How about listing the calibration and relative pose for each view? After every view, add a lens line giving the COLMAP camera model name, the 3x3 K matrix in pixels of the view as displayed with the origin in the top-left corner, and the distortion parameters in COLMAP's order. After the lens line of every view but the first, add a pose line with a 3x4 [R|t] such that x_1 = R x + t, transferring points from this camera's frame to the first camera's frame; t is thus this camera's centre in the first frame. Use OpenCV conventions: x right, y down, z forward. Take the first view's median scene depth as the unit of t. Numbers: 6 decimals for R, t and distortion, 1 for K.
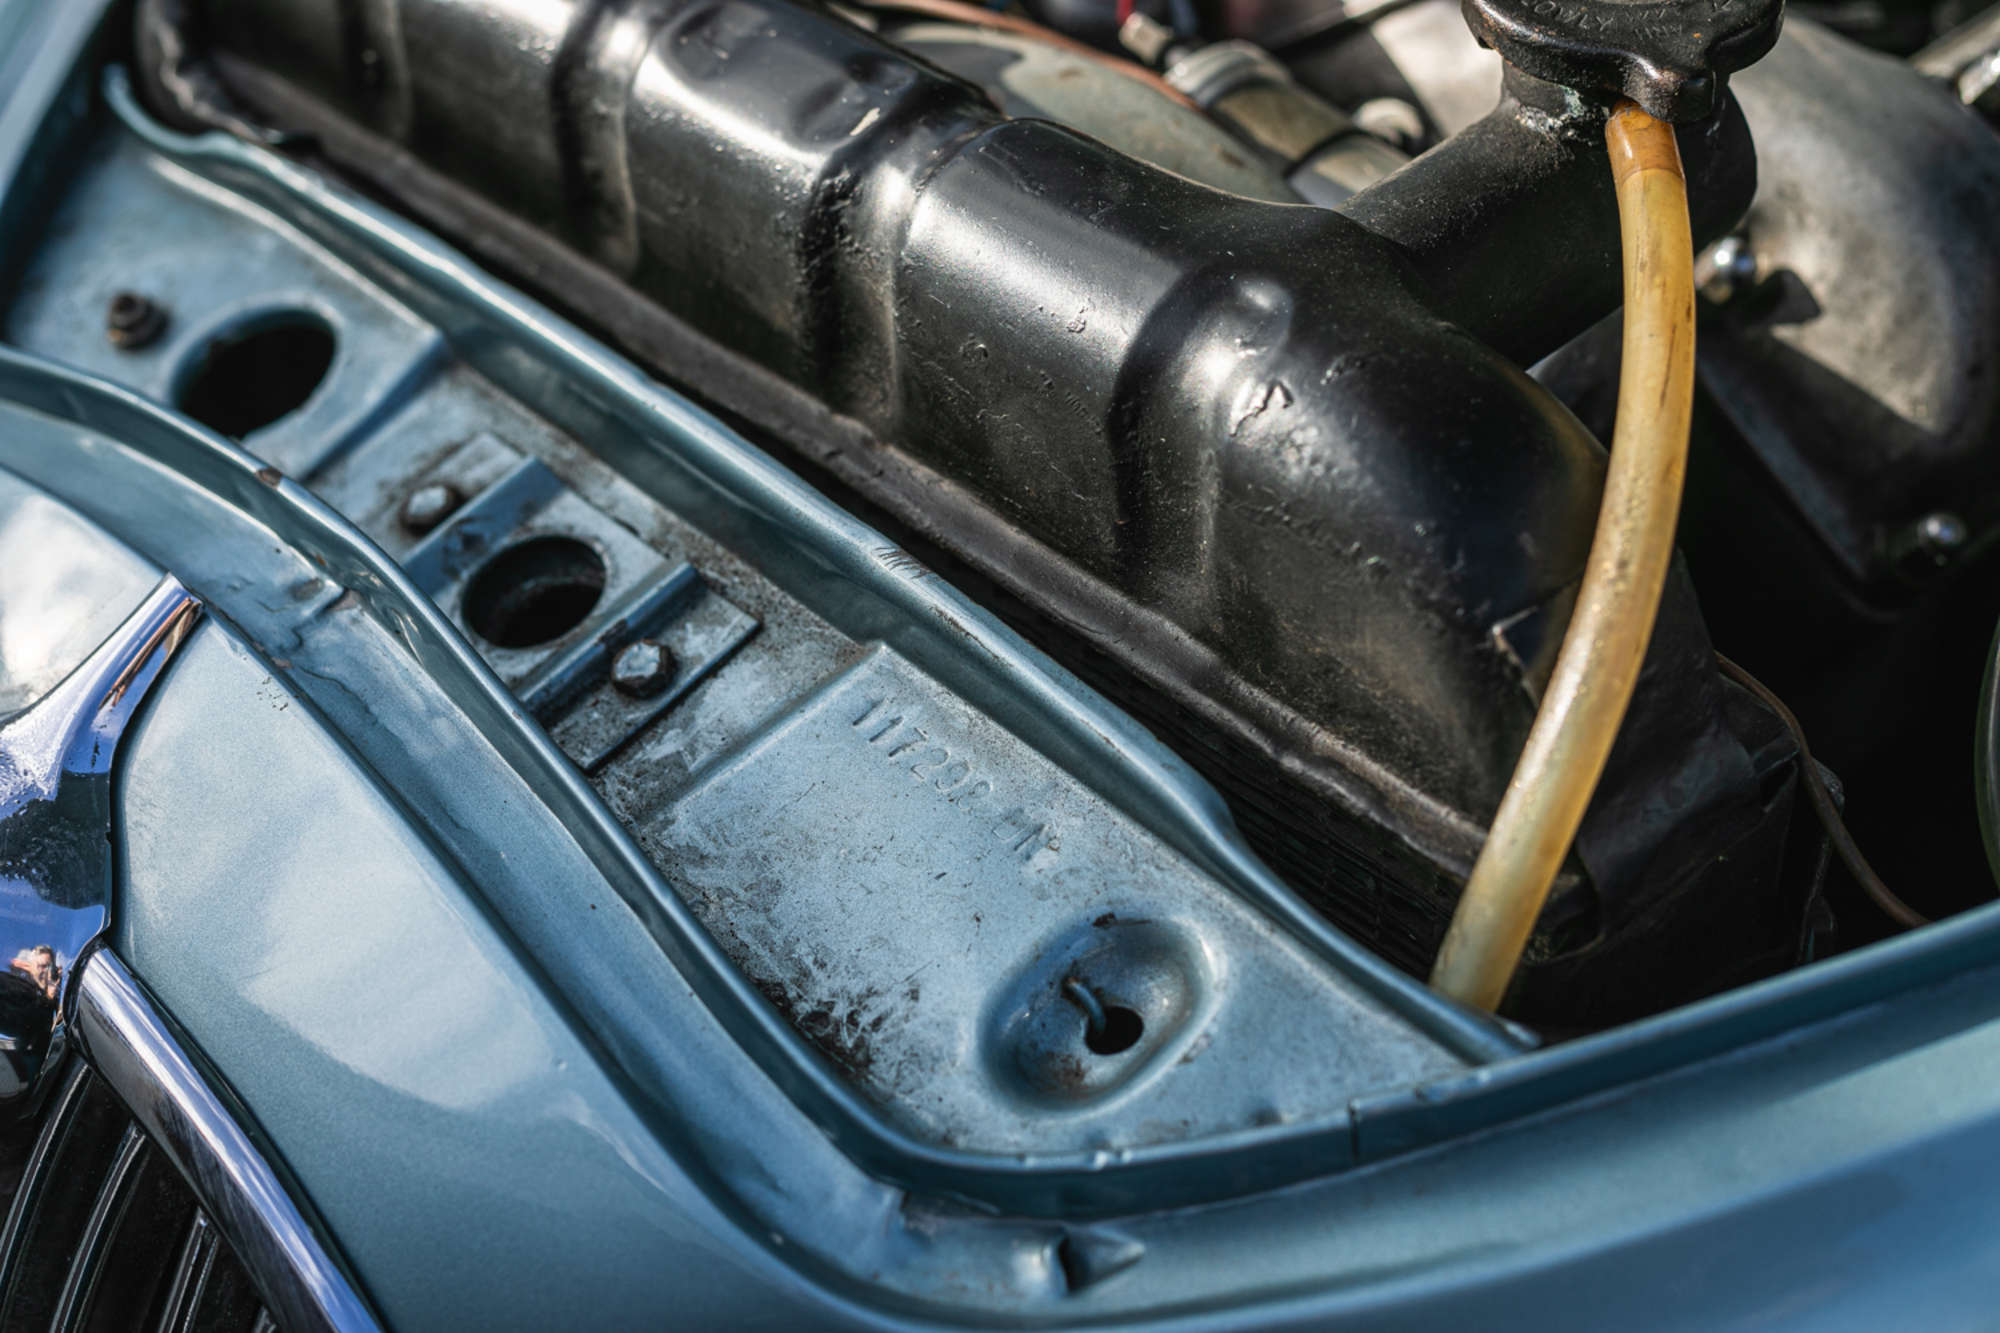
lens RADIAL K [[3069.6, 0, 1000.0], [0, 3069.6, 666.5], [0, 0, 1]] dist [-0.112861, -0.047202]
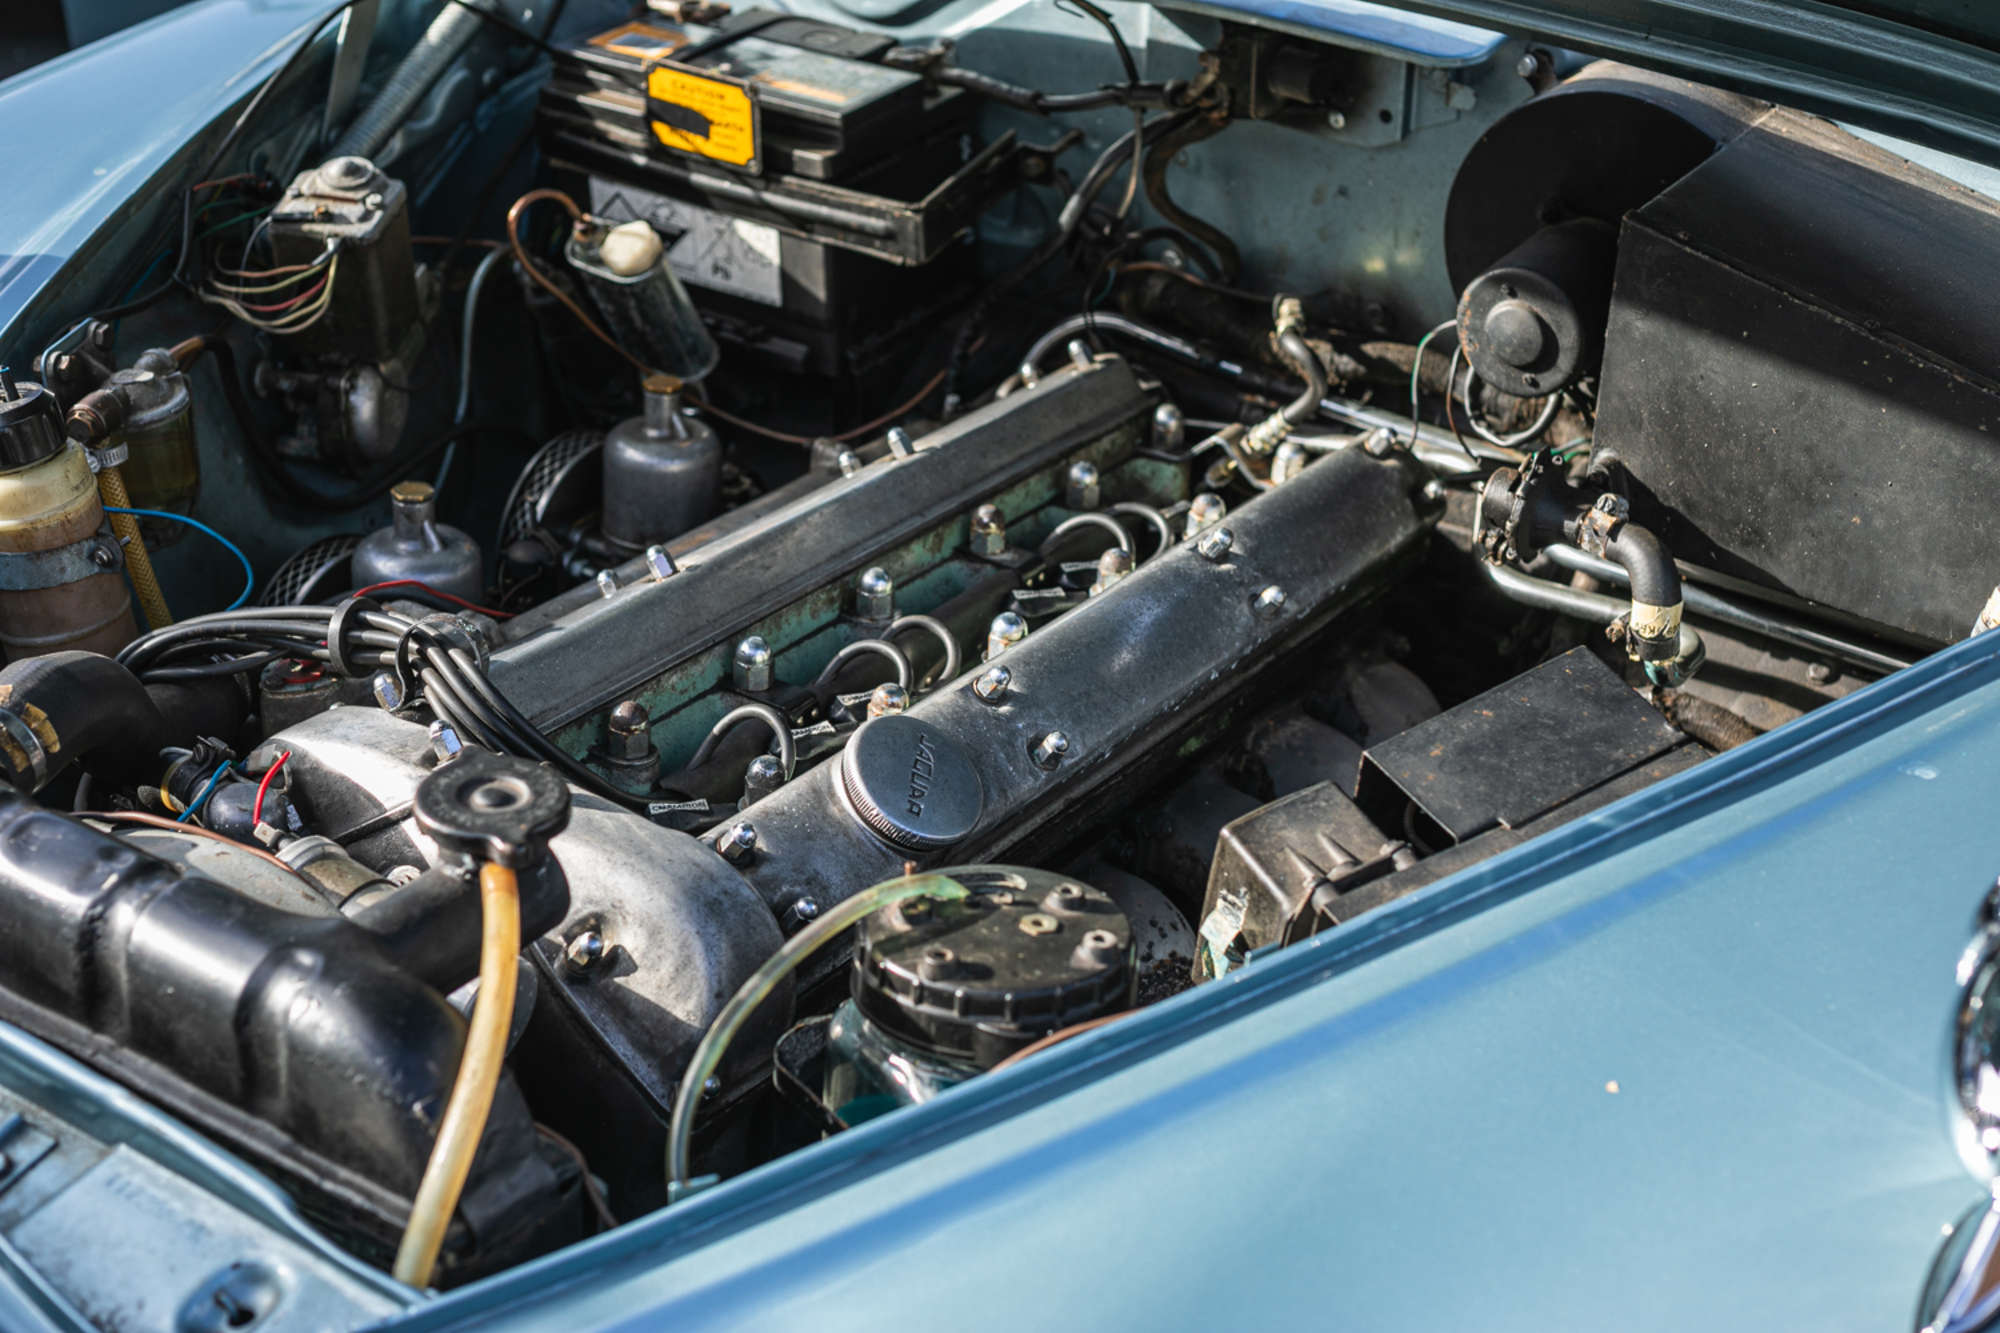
lens RADIAL K [[3069.6, 0, 1000.0], [0, 3069.6, 666.5], [0, 0, 1]] dist [-0.112861, -0.047202]
pose [[0.970138, -0.013776, 0.242162, 0.040190], [0.073152, 0.968516, -0.237961, 0.193798], [-0.231260, 0.248569, 0.940602, -0.998988]]
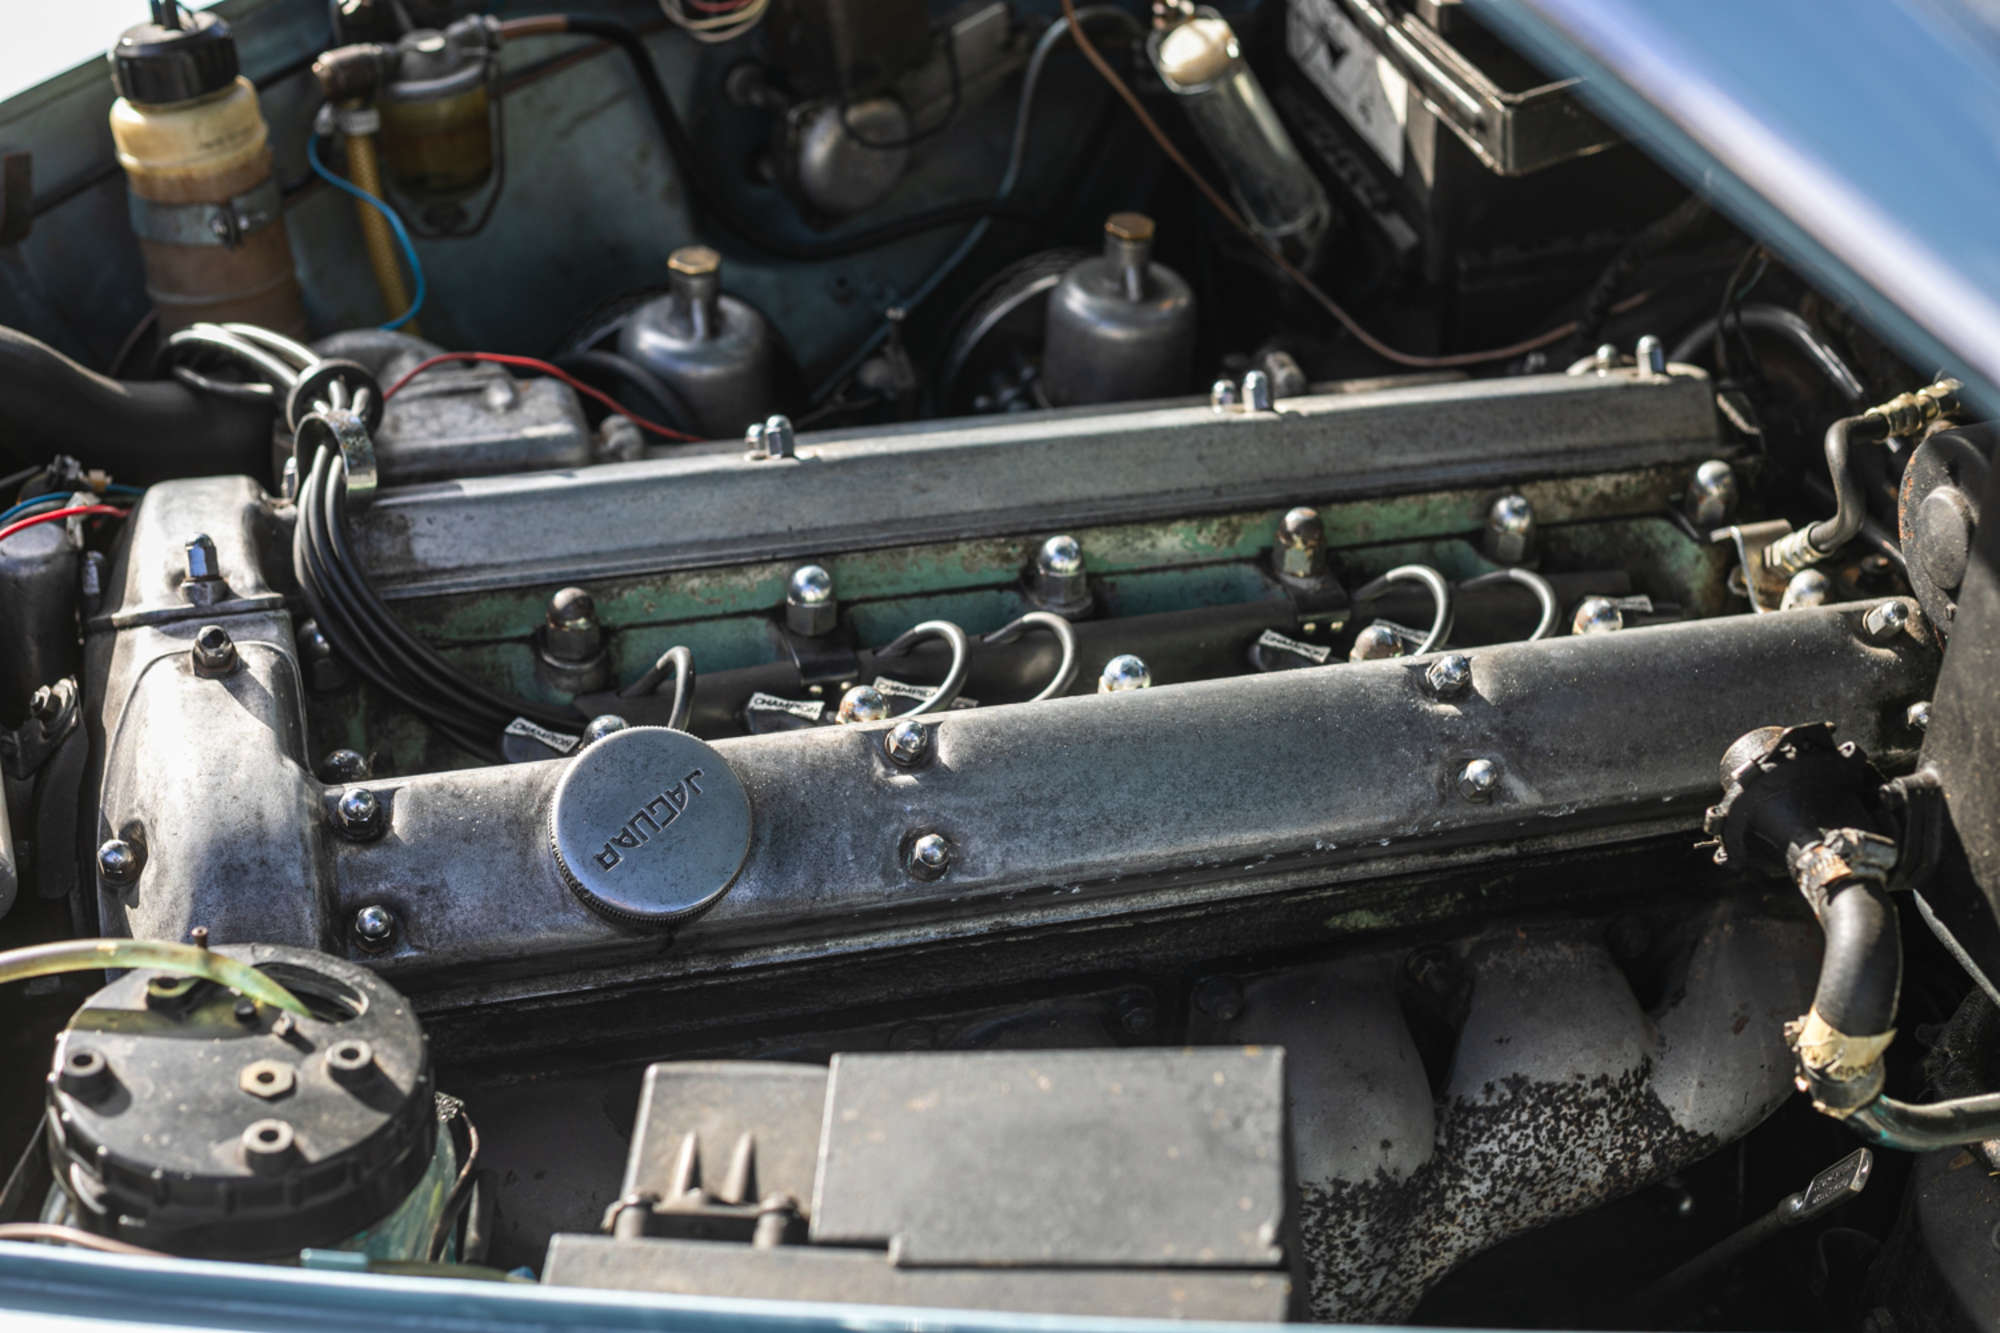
lens RADIAL K [[3069.6, 0, 1000.0], [0, 3069.6, 666.5], [0, 0, 1]] dist [-0.112861, -0.047202]
pose [[0.886753, 0.342372, -0.310565, 1.254320], [-0.372451, 0.927129, -0.041371, -0.377319], [0.273769, 0.152356, 0.949652, -0.385007]]
